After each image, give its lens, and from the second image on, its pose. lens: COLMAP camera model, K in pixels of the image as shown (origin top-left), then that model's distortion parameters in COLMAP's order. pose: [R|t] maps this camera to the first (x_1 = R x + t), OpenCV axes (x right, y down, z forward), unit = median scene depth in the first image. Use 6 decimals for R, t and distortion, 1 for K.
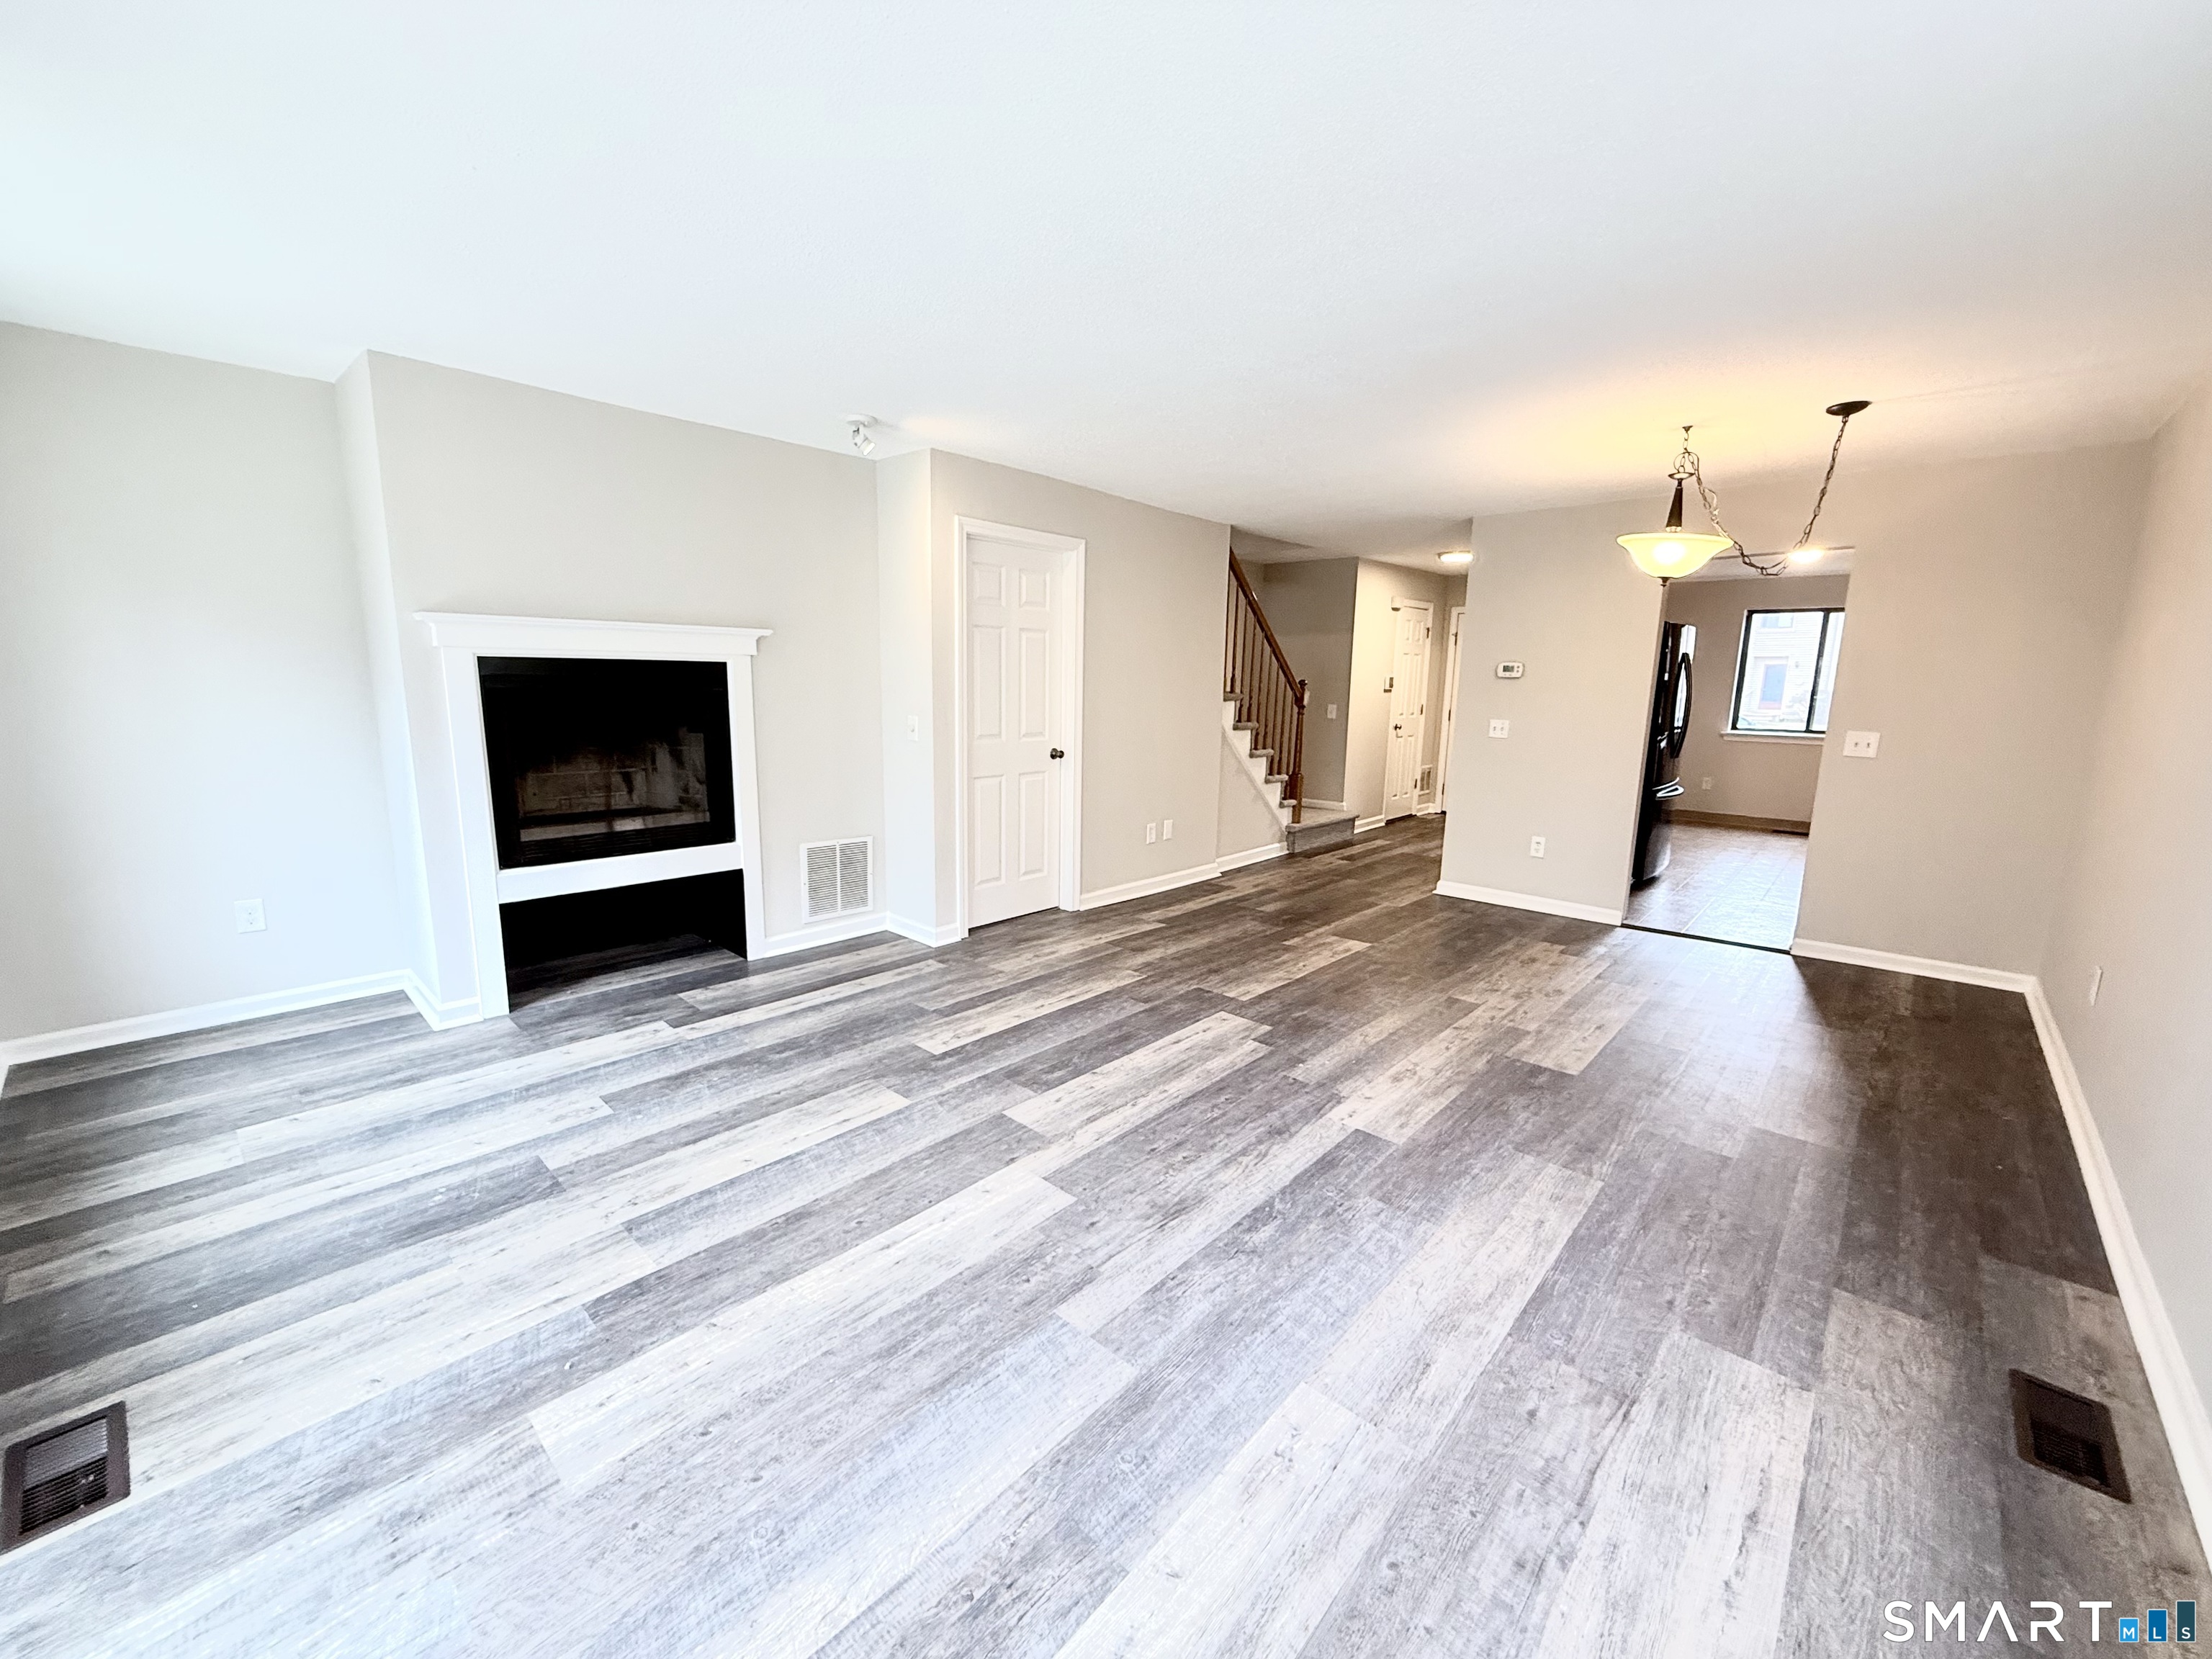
lens RADIAL K [[884.9, 0, 1103.7], [0, 884.9, 828.0], [0, 0, 1]] dist [0.000879, 0.000031]
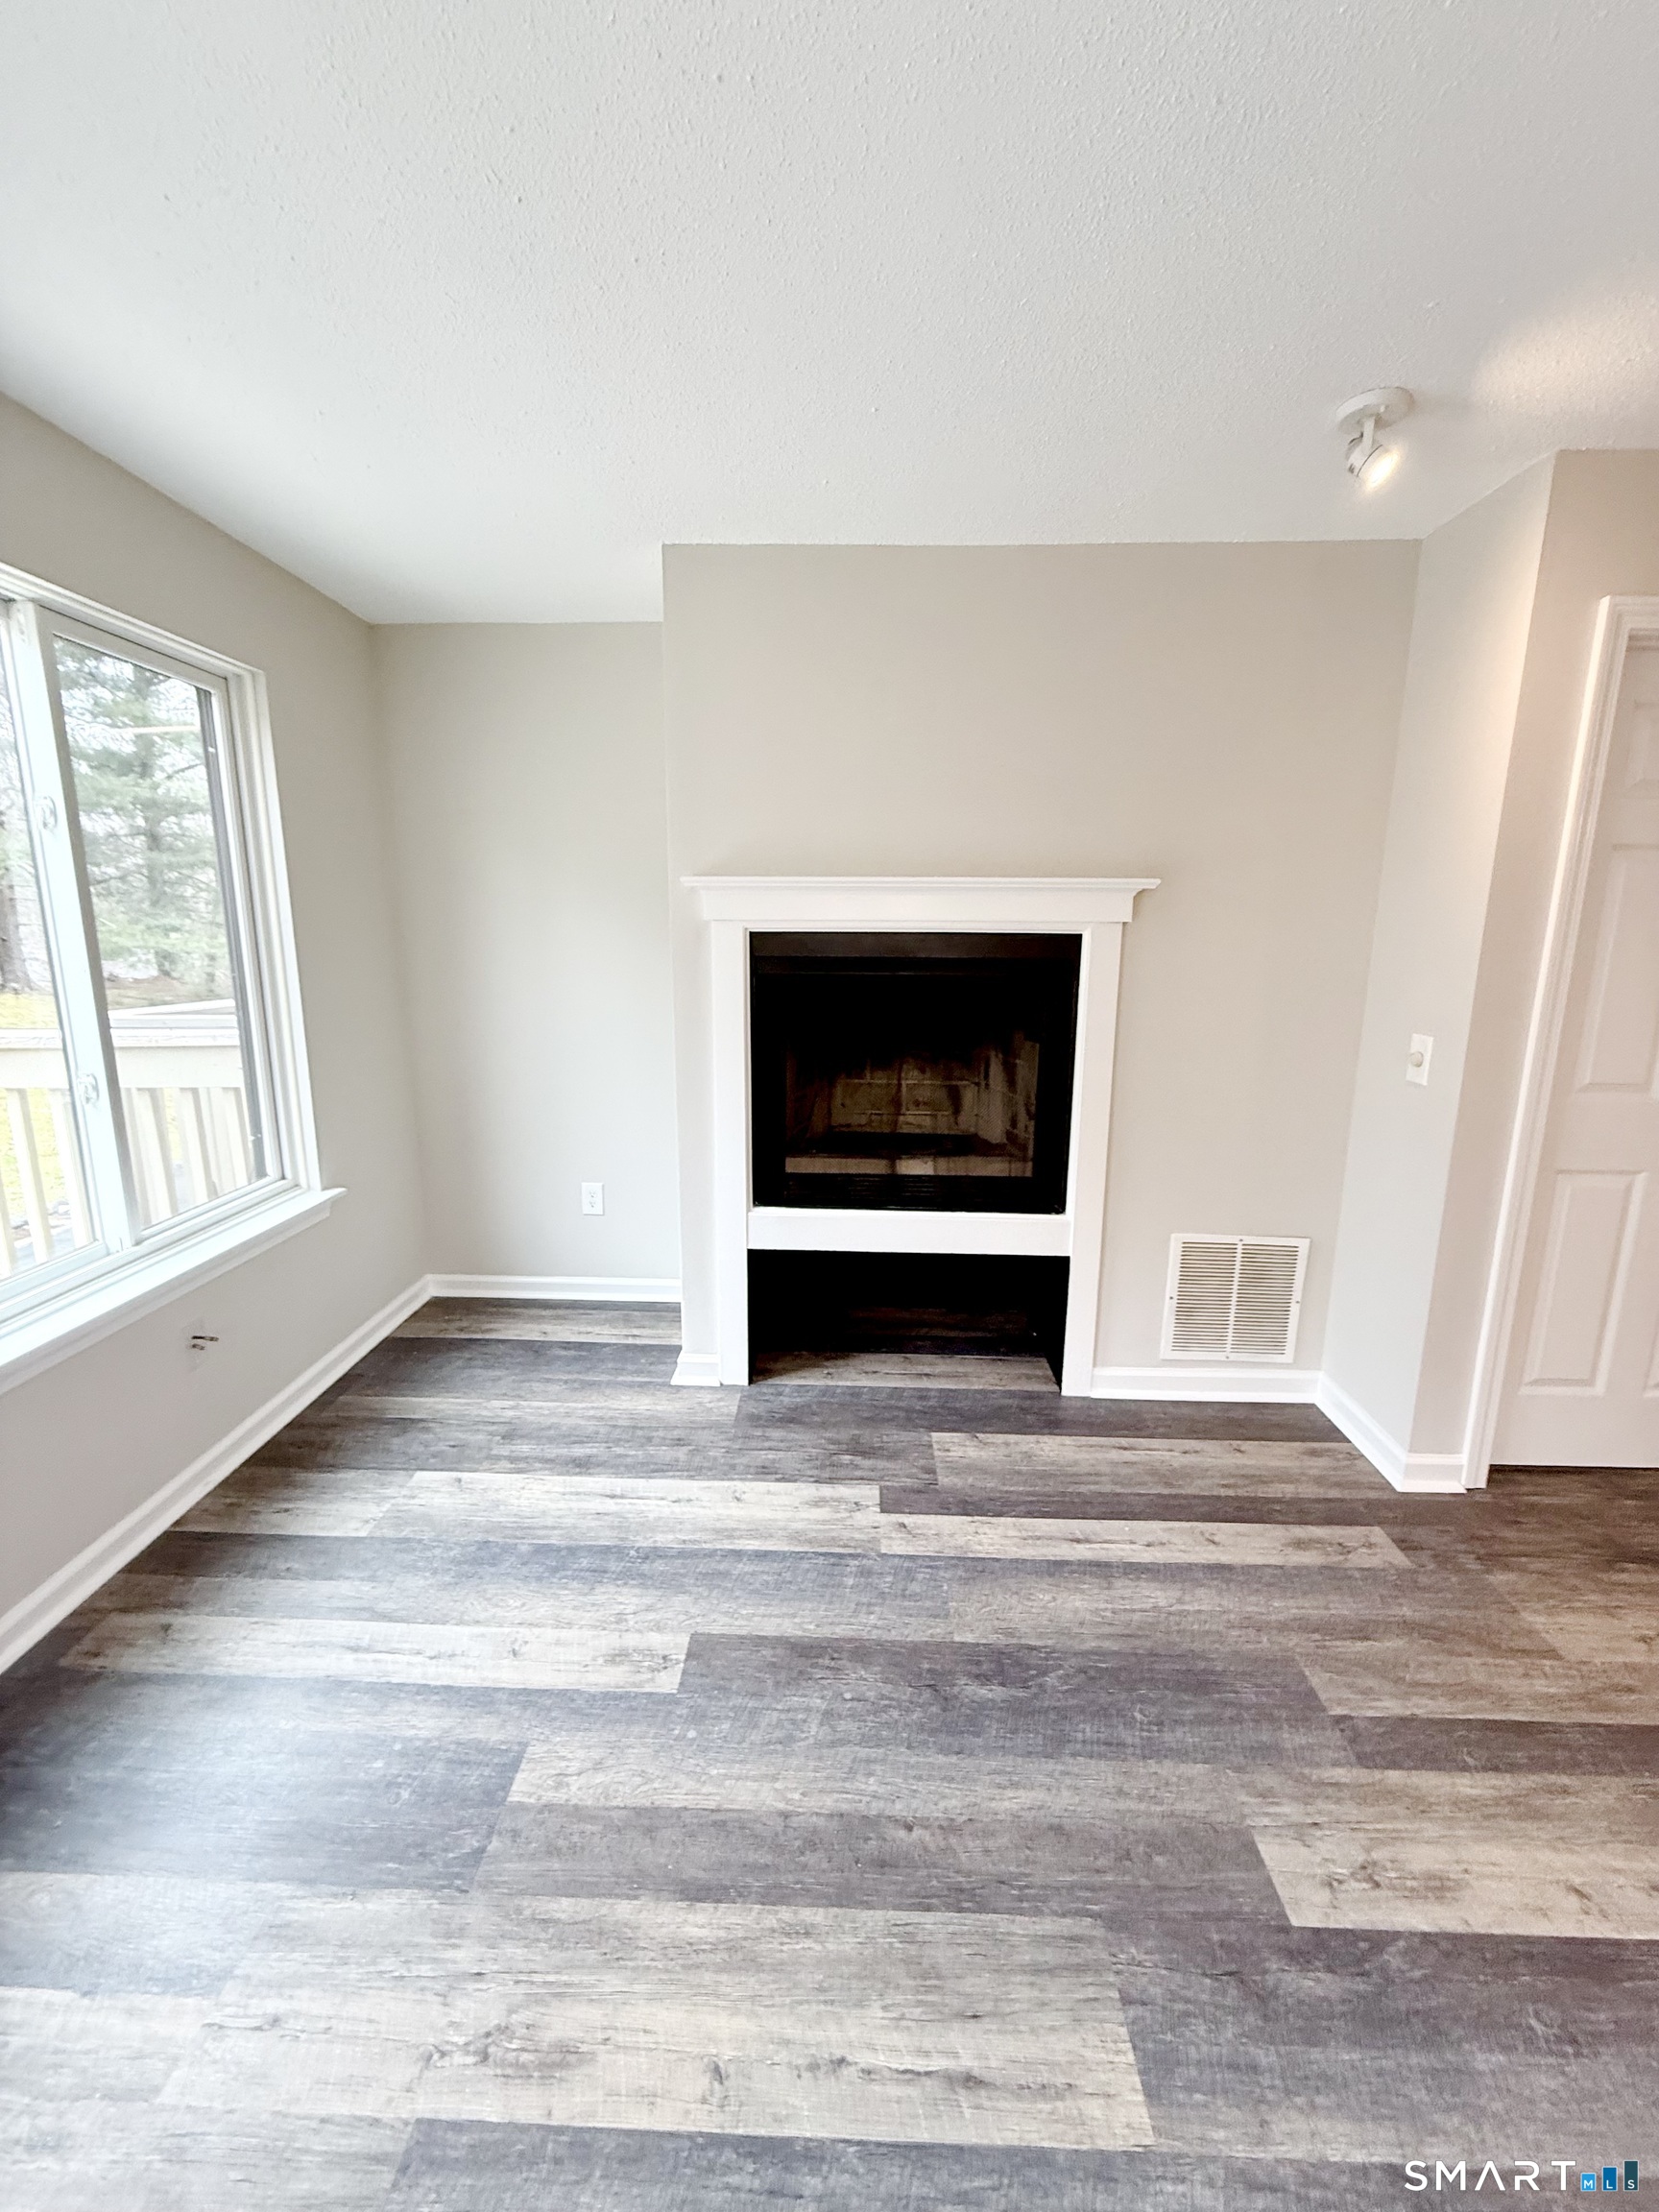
lens RADIAL K [[884.9, 0, 828.6], [0, 884.9, 1099.6], [0, 0, 1]] dist [0.000879, 0.000031]
pose [[0.656264, 0.127885, -0.743615, -0.068277], [-0.124492, 0.990377, 0.060455, -0.093148], [0.744191, 0.052900, 0.665869, 0.489445]]
